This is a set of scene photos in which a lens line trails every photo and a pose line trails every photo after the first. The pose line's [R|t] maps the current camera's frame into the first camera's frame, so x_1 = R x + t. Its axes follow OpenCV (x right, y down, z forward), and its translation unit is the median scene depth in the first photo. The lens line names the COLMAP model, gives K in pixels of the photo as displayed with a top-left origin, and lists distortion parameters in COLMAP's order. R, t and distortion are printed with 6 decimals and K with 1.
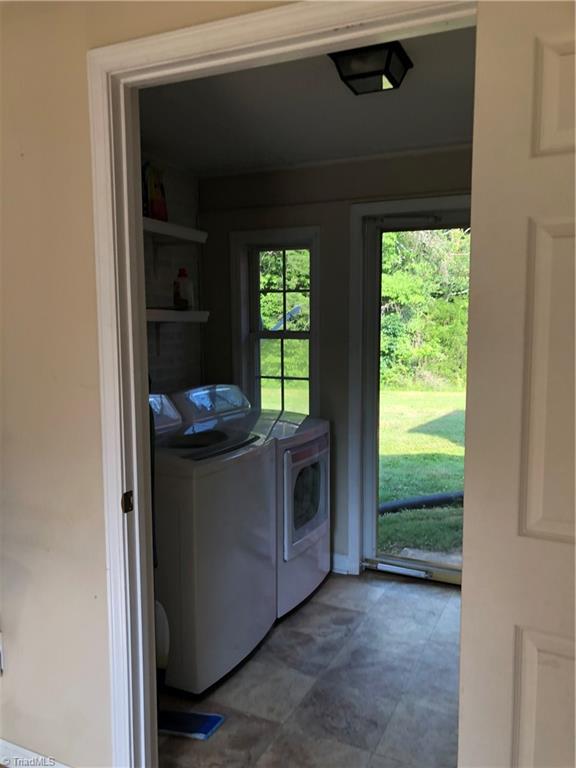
lens RADIAL K [[624.9, 0, 288.0], [0, 624.9, 384.0], [0, 0, 1]] dist [-0.009463, -0.006165]
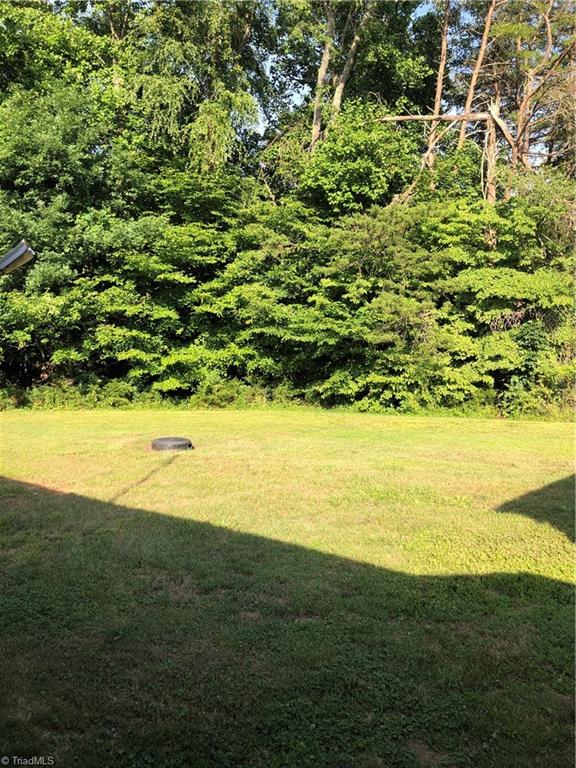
lens RADIAL K [[624.9, 0, 288.0], [0, 624.9, 384.0], [0, 0, 1]] dist [-0.009463, -0.006165]
pose [[0.970059, 0.004113, -0.242836, 0.061607], [-0.011257, 0.999544, -0.028037, -0.008210], [0.242610, 0.029931, 0.969662, 0.168942]]
